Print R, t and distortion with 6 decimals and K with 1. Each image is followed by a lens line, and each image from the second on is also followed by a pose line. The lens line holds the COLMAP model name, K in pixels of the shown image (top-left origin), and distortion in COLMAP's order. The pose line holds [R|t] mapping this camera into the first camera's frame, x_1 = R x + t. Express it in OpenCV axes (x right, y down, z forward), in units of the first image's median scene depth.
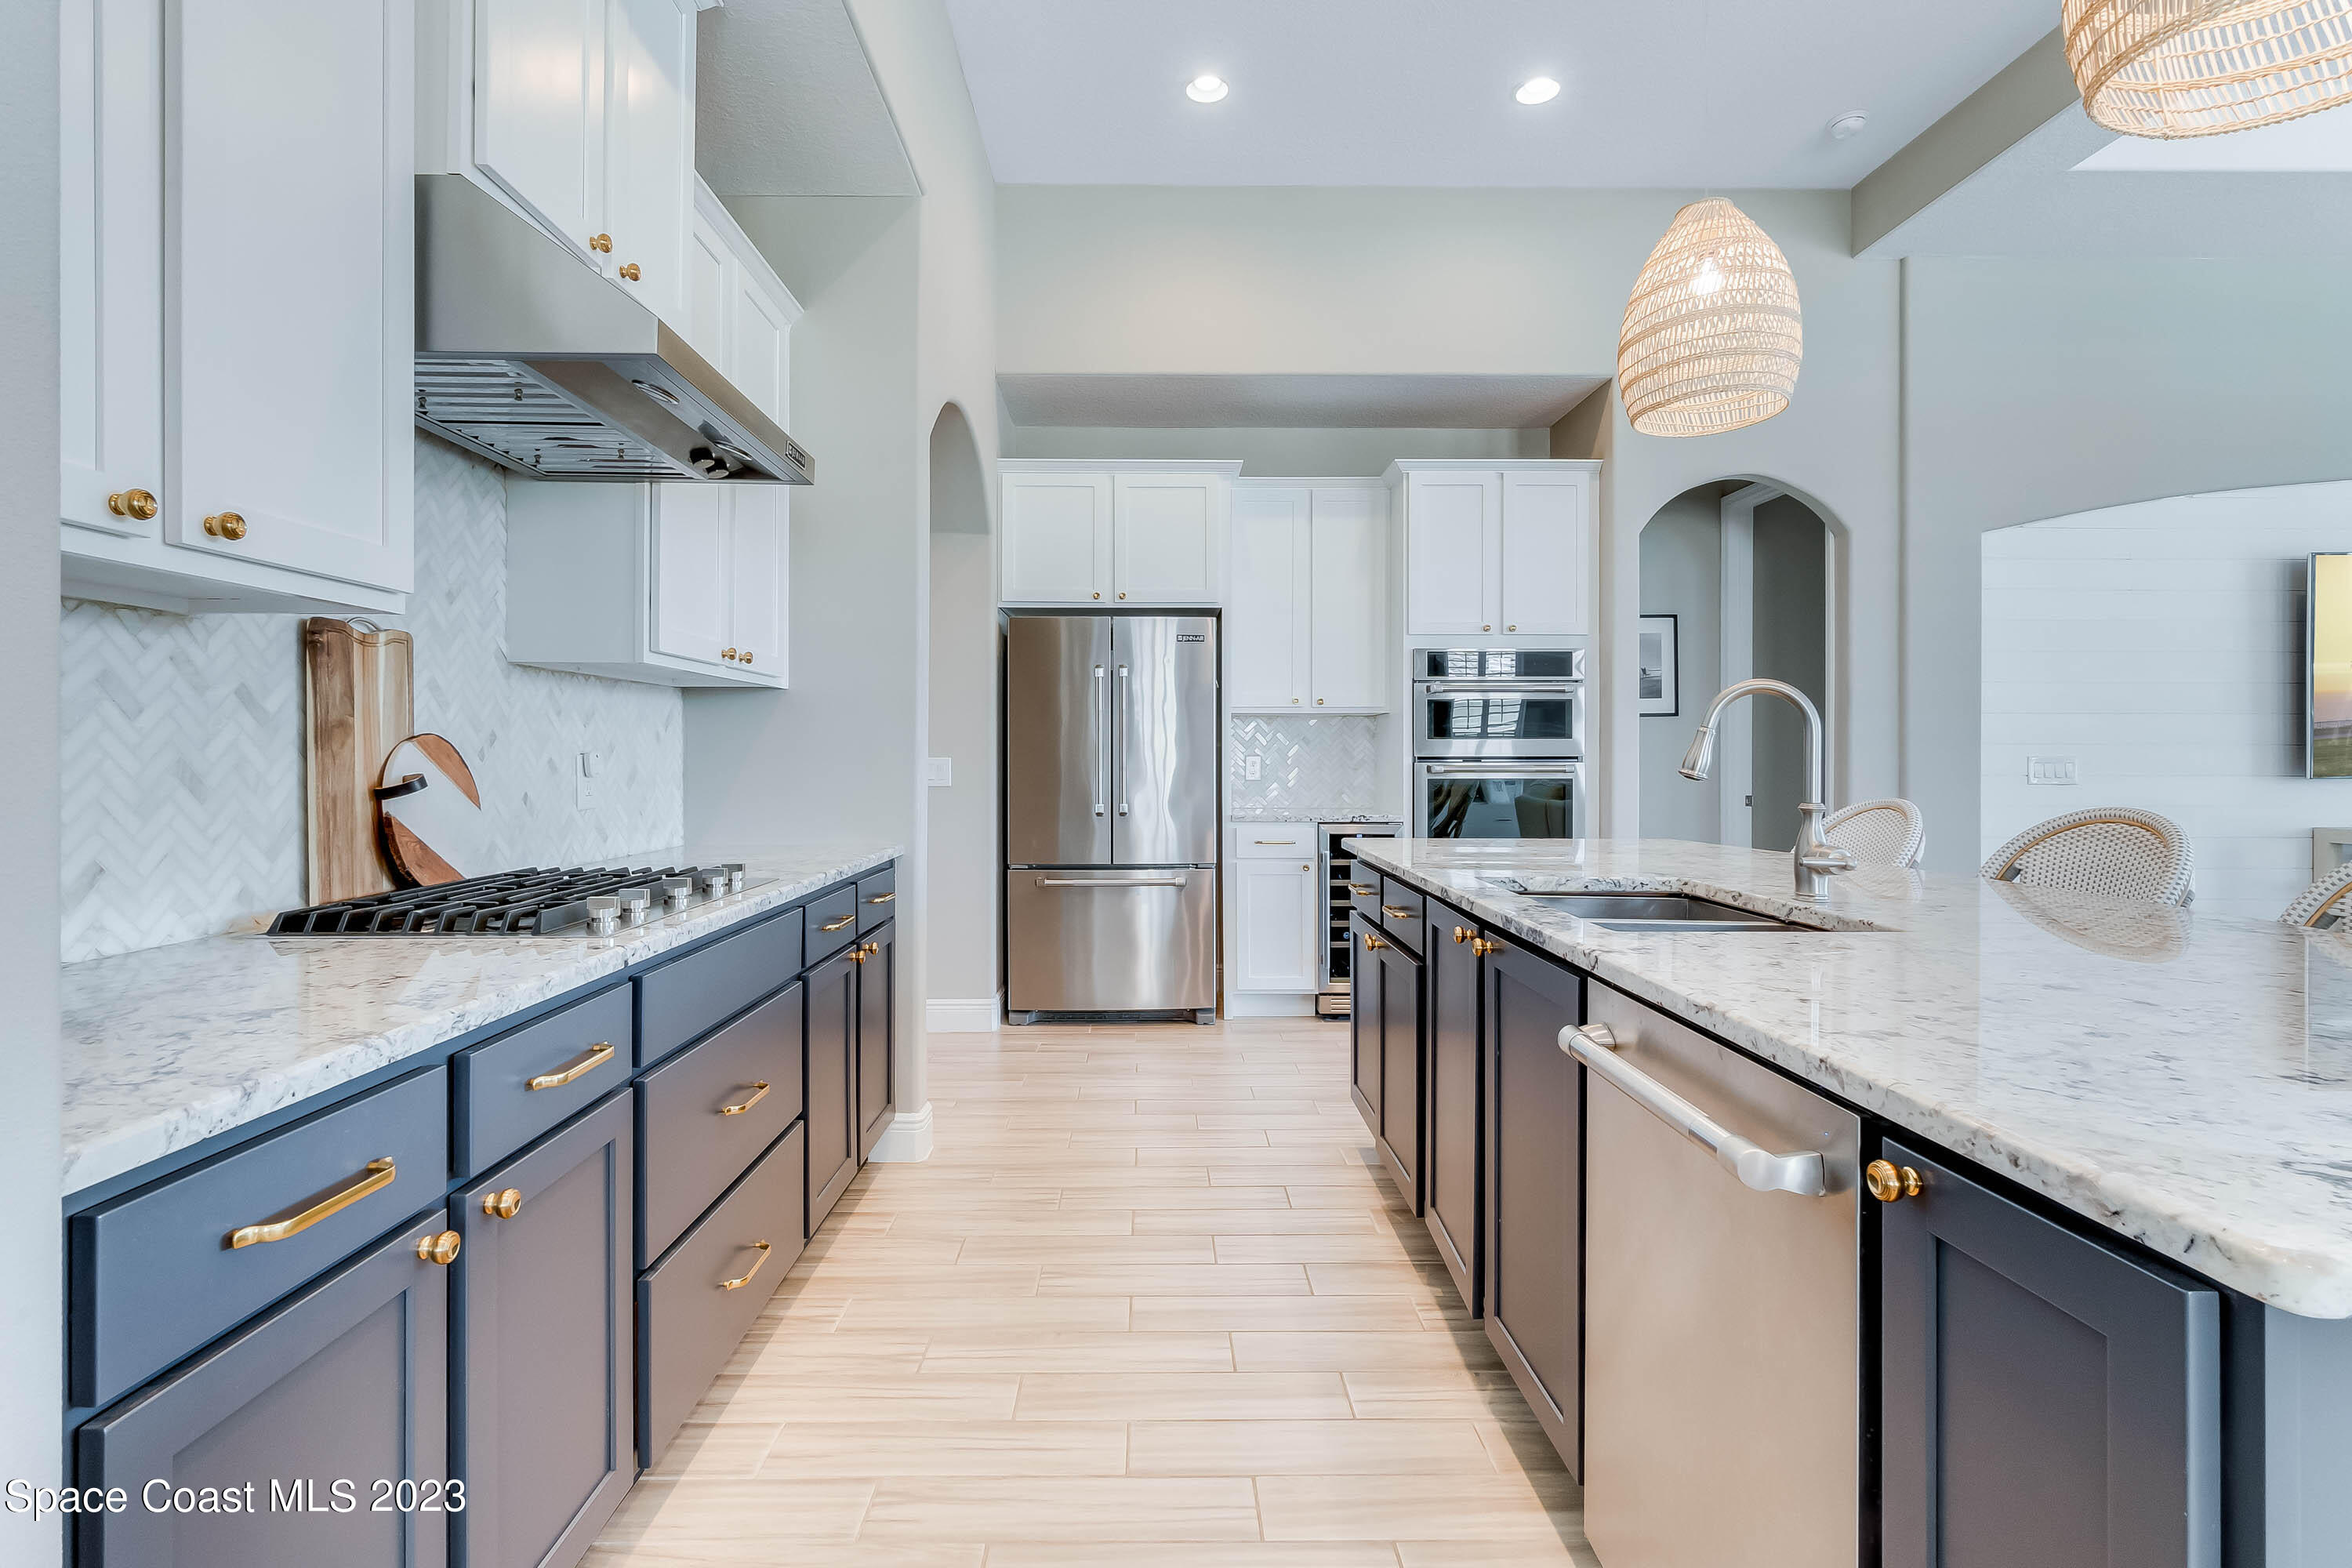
lens RADIAL K [[1109.9, 0, 1176.4], [0, 1109.9, 769.5], [0, 0, 1]] dist [-0.001020, 0.000103]
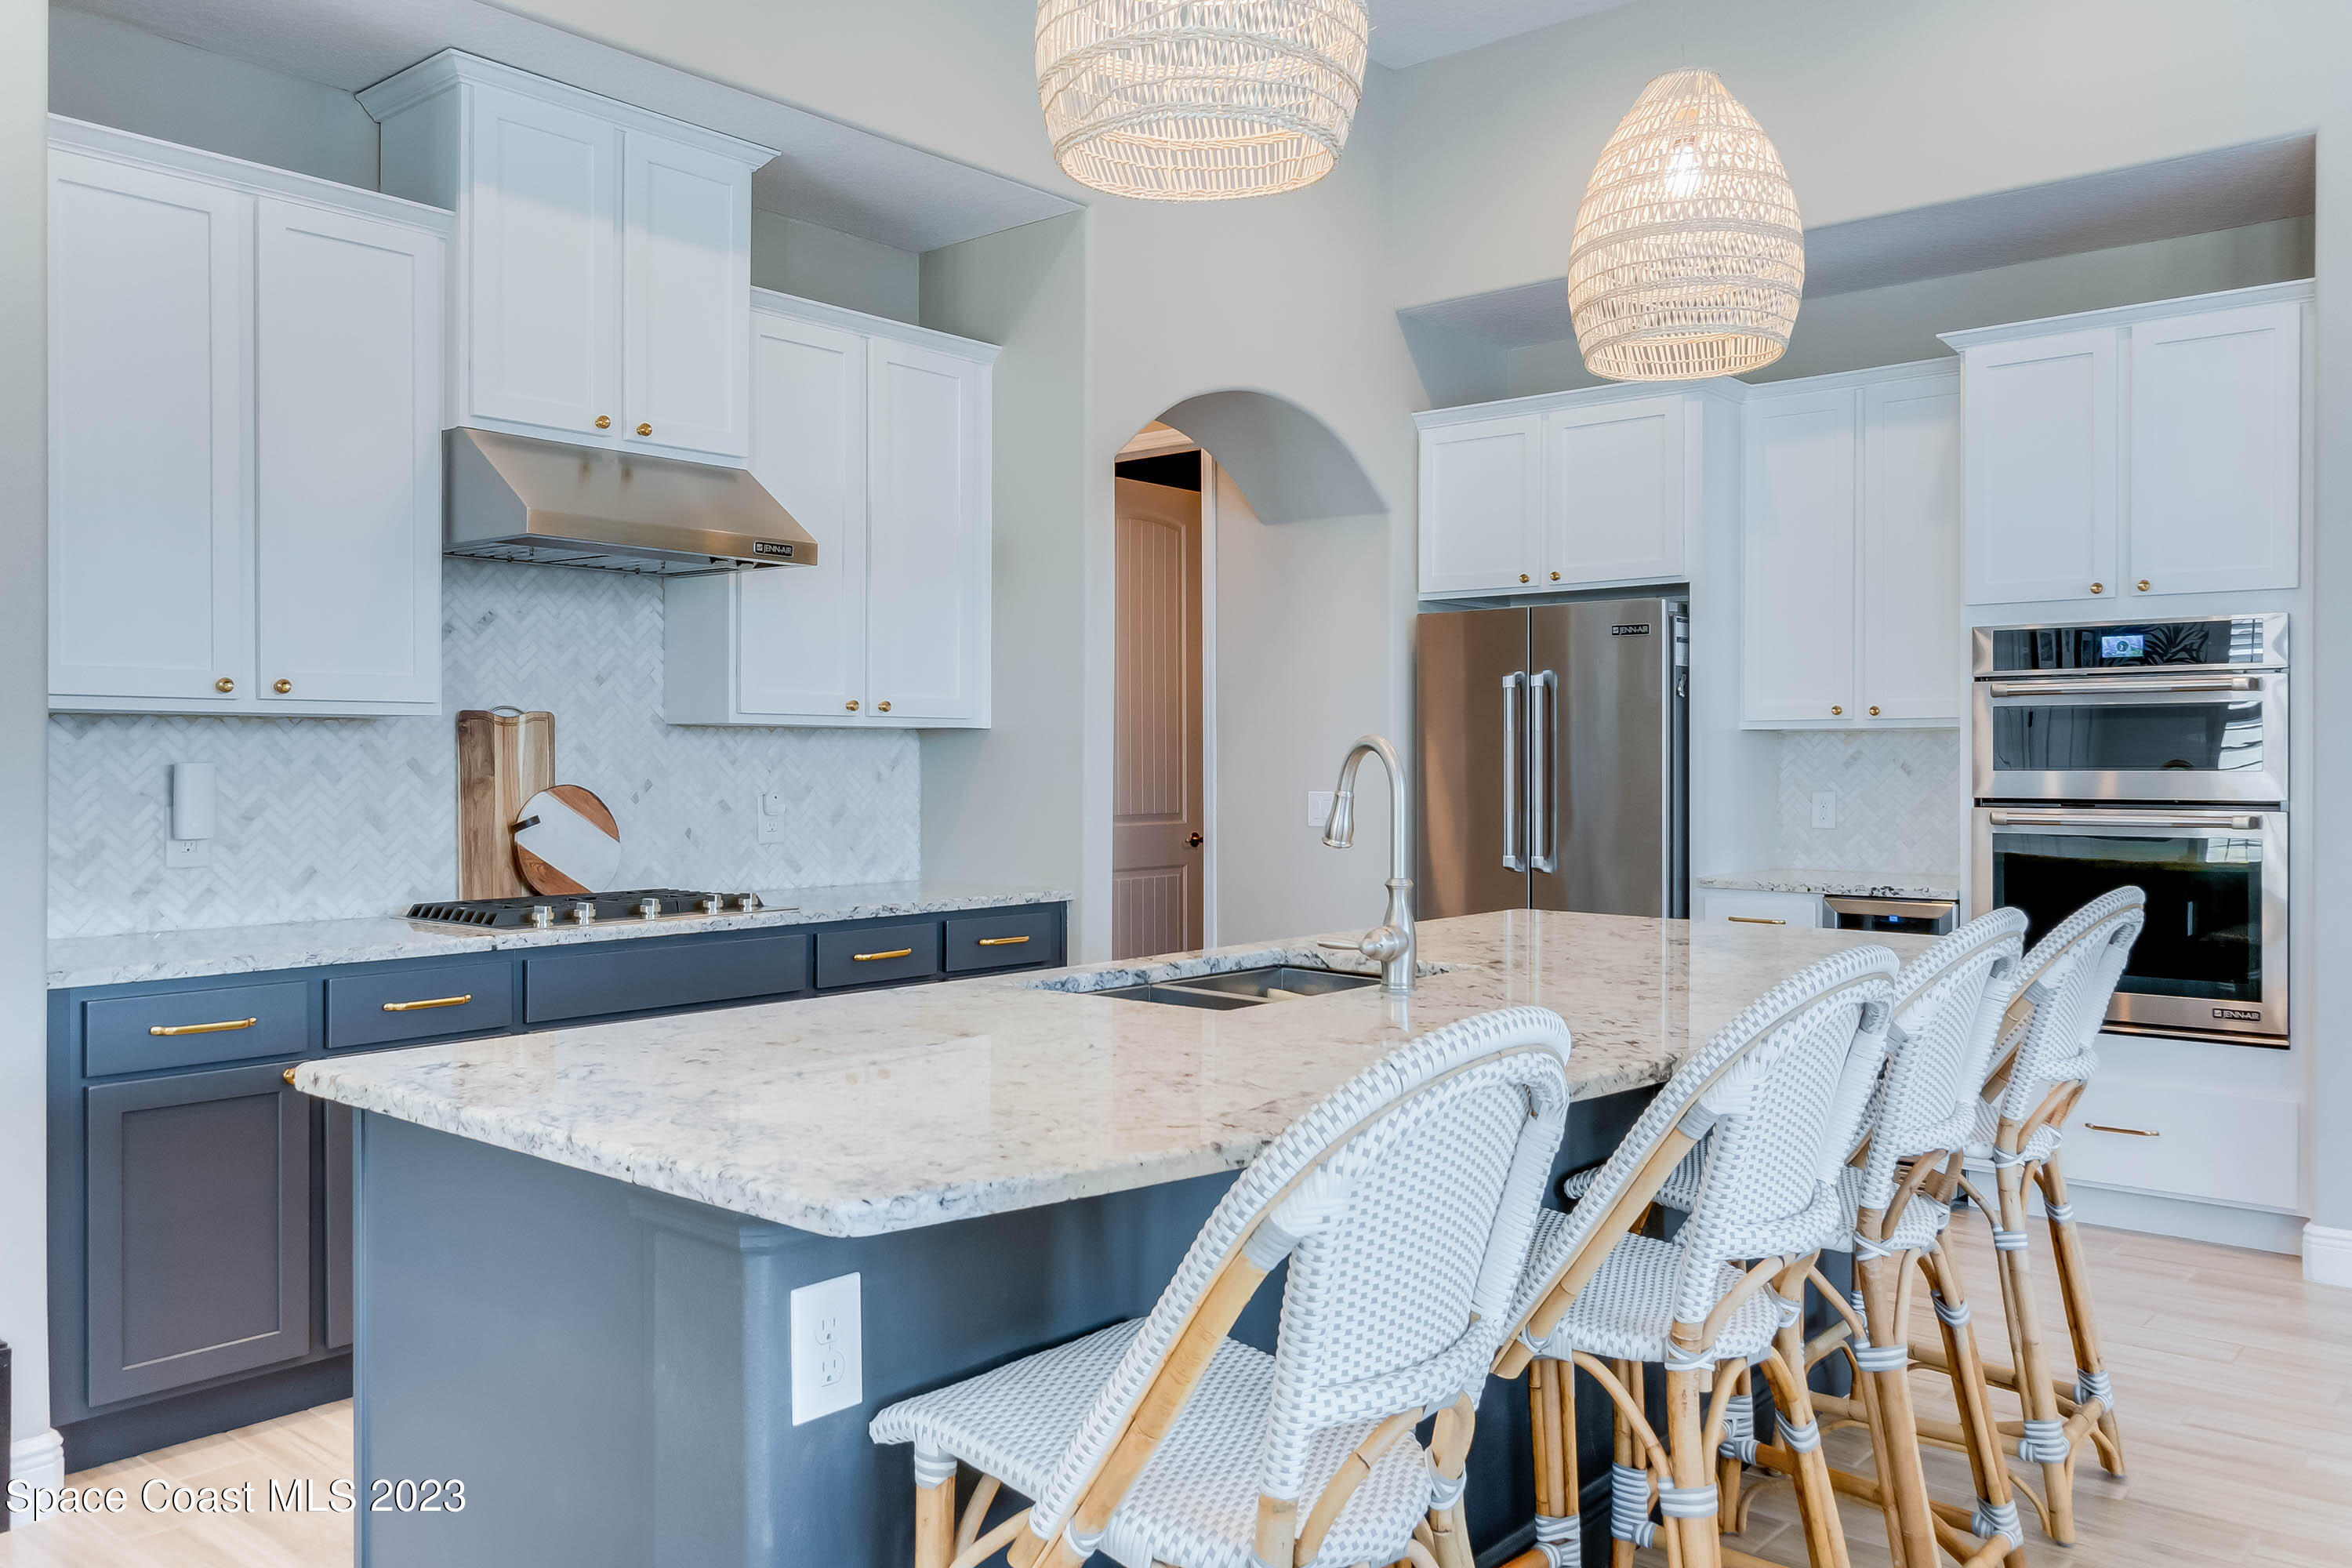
lens RADIAL K [[1792.3, 0, 1176.0], [0, 1792.3, 784.0], [0, 0, 1]] dist [-0.004166, -0.001402]
pose [[0.742388, 0.010731, -0.669884, 1.384279], [-0.009337, 0.999940, 0.005671, -0.053921], [0.669905, 0.002045, 0.742444, -0.133363]]
